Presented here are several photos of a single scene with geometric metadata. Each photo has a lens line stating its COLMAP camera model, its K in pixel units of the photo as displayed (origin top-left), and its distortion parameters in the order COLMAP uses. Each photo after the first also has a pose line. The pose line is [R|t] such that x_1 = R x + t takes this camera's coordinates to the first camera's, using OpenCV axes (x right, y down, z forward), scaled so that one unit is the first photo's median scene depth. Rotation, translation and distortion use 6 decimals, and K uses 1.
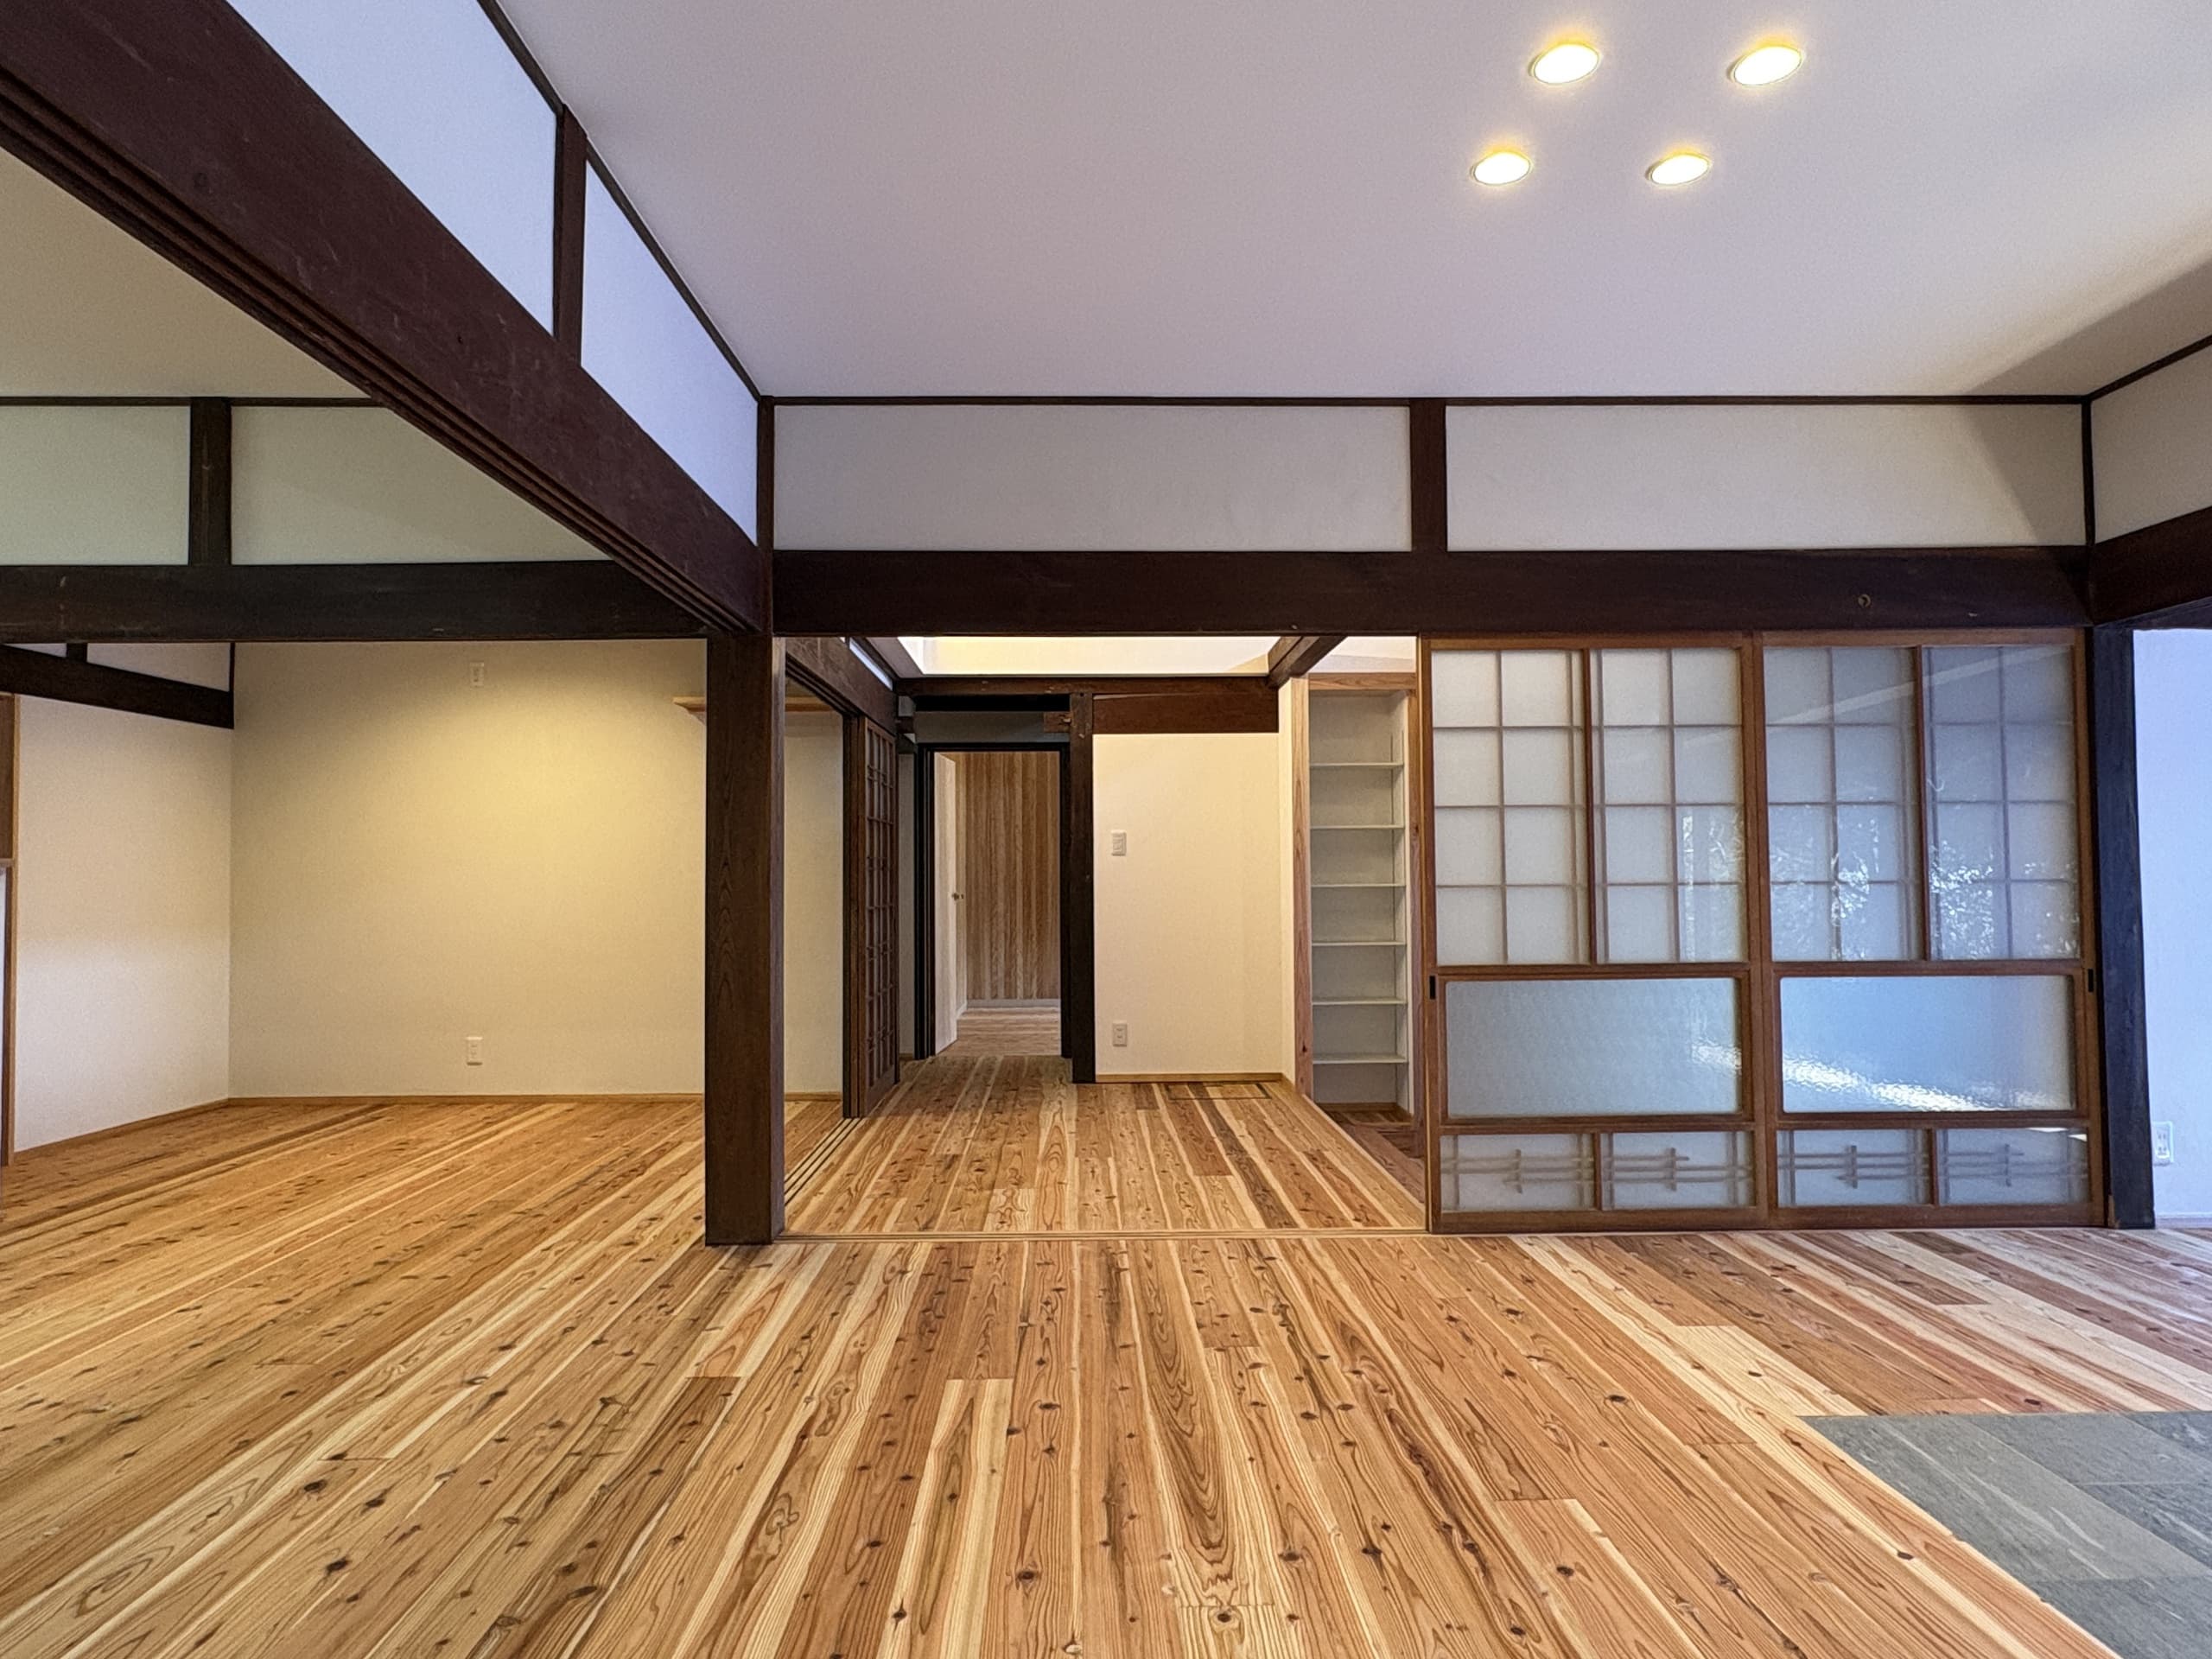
lens RADIAL K [[1378.1, 0, 1106.0], [0, 1378.1, 829.5], [0, 0, 1]] dist [0.005181, -0.000601]
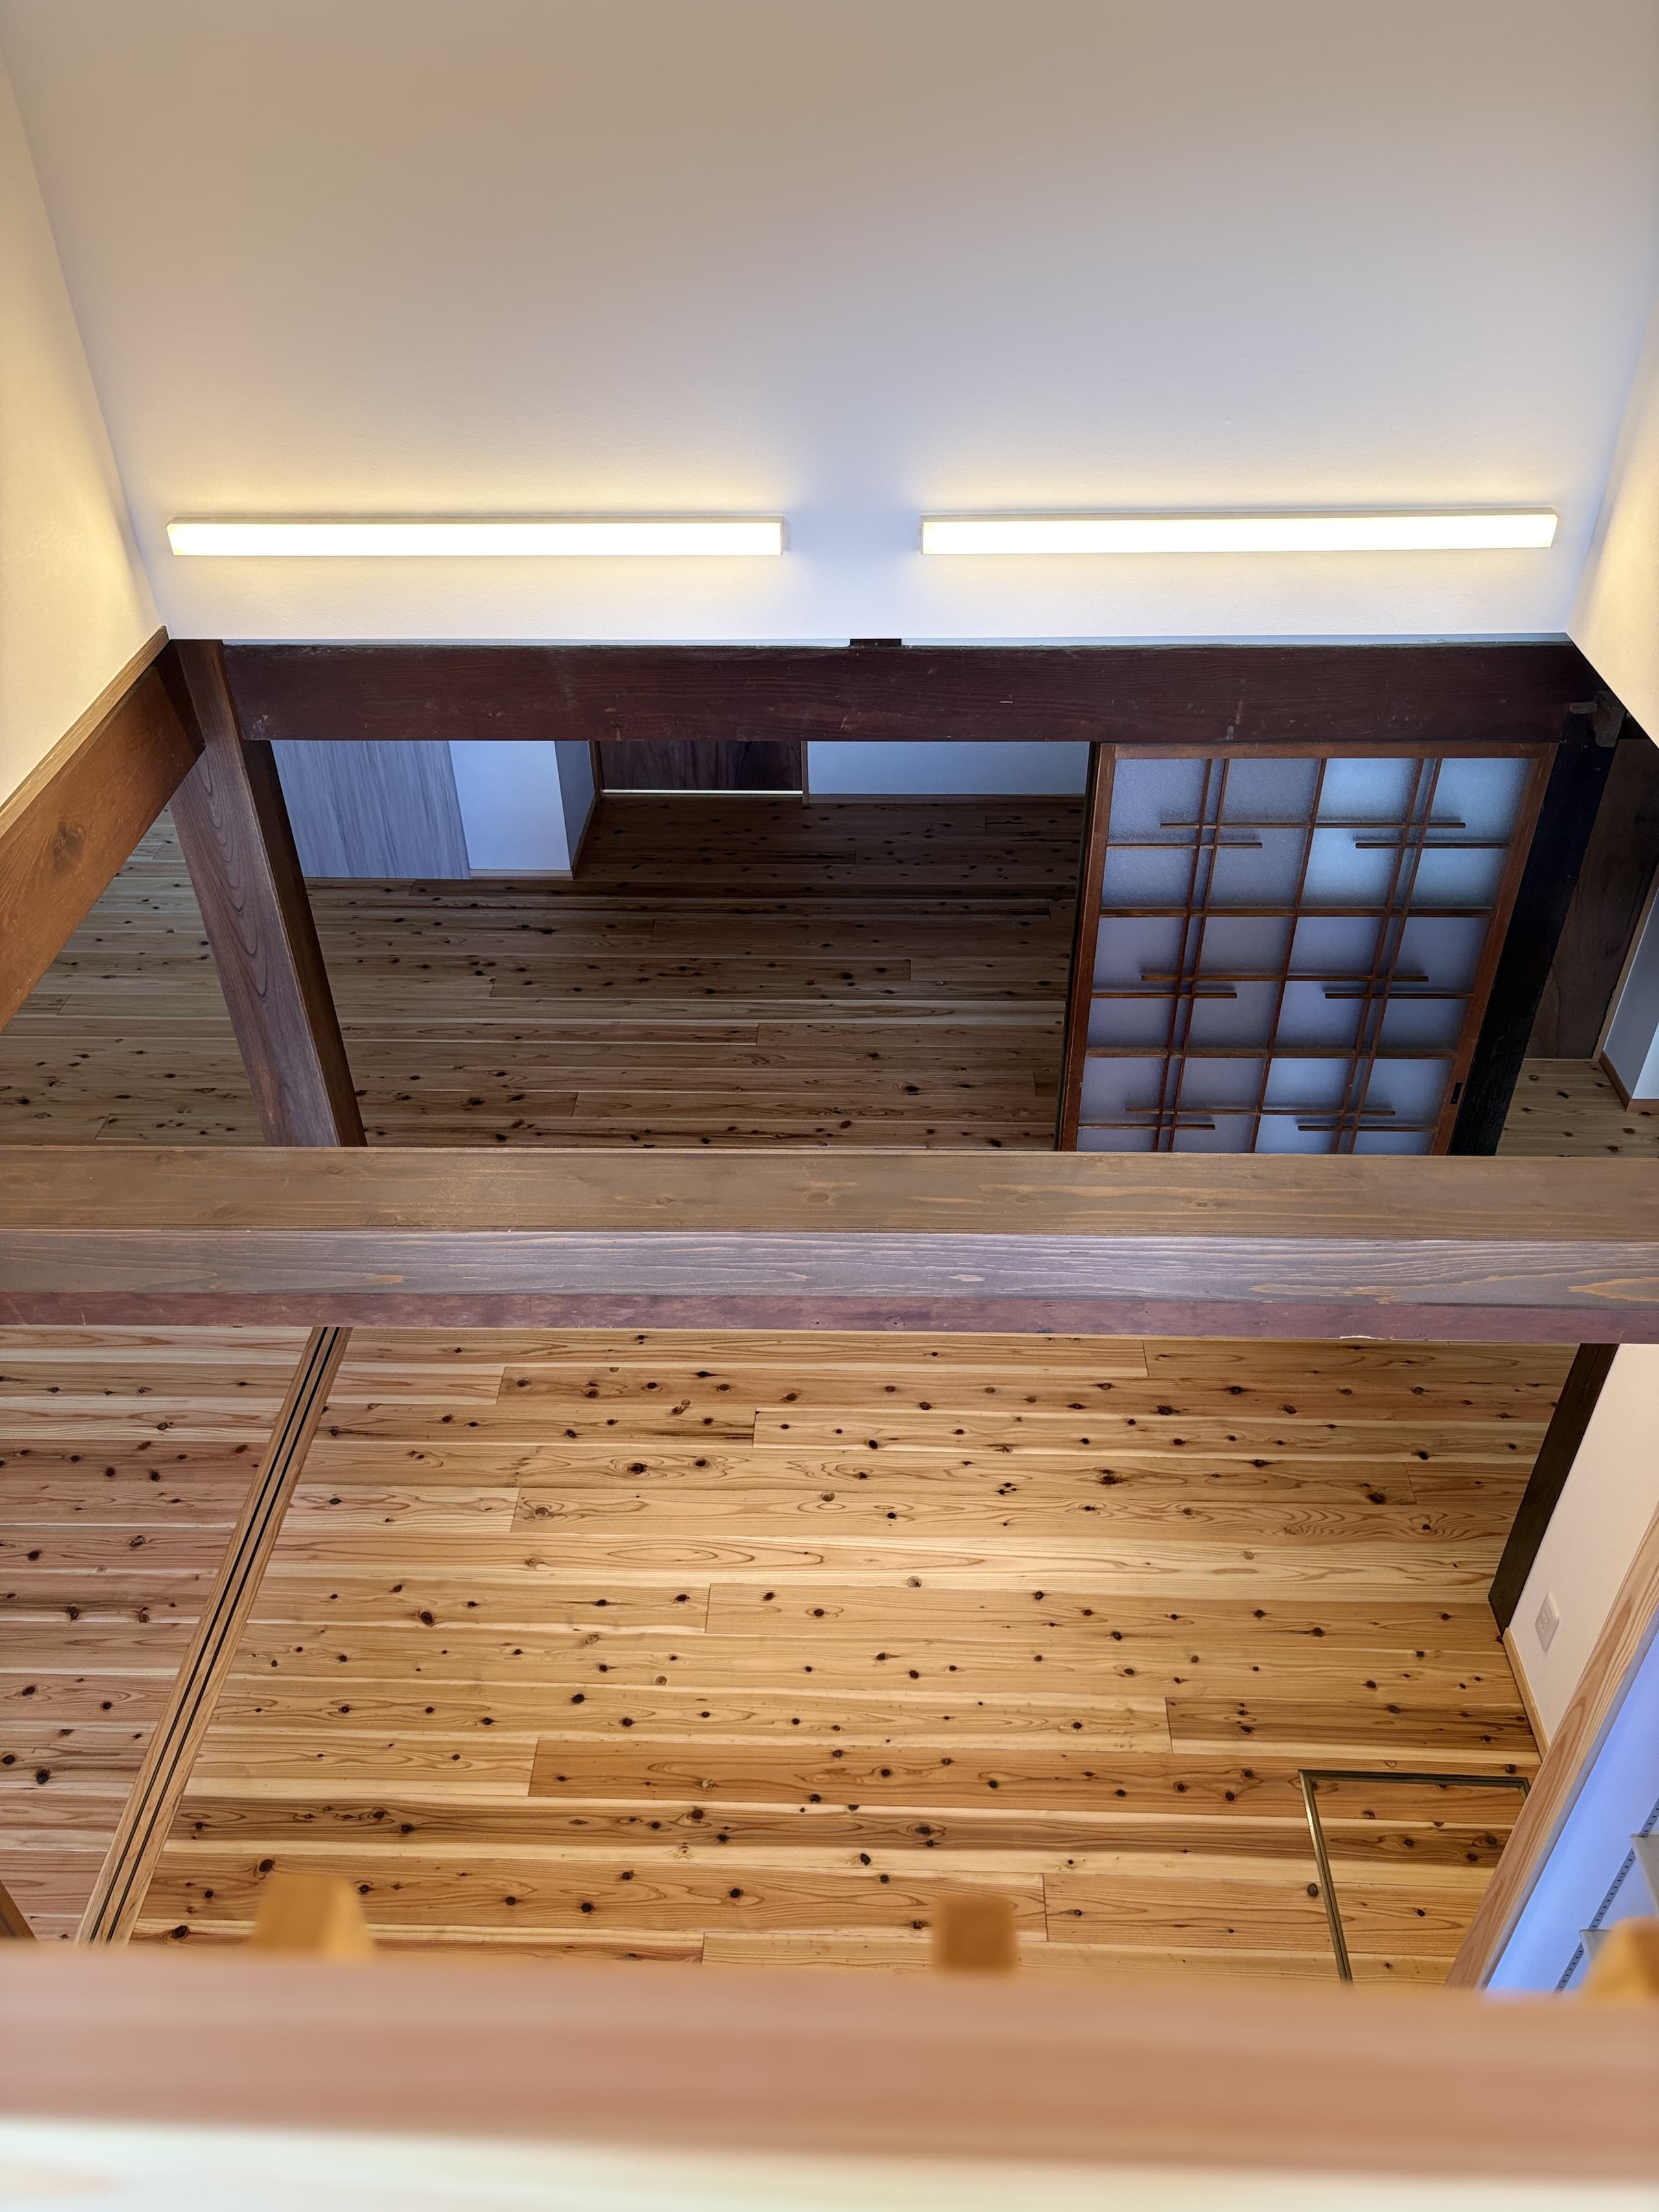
lens RADIAL K [[1682.4, 0, 829.5], [0, 1682.4, 1106.0], [0, 0, 1]] dist [0.028552, -0.001740]
pose [[-0.057265, 0.620907, -0.781790, 0.686083], [0.053146, 0.783861, 0.618658, -0.638598], [0.996943, -0.006121, -0.077887, 1.688317]]
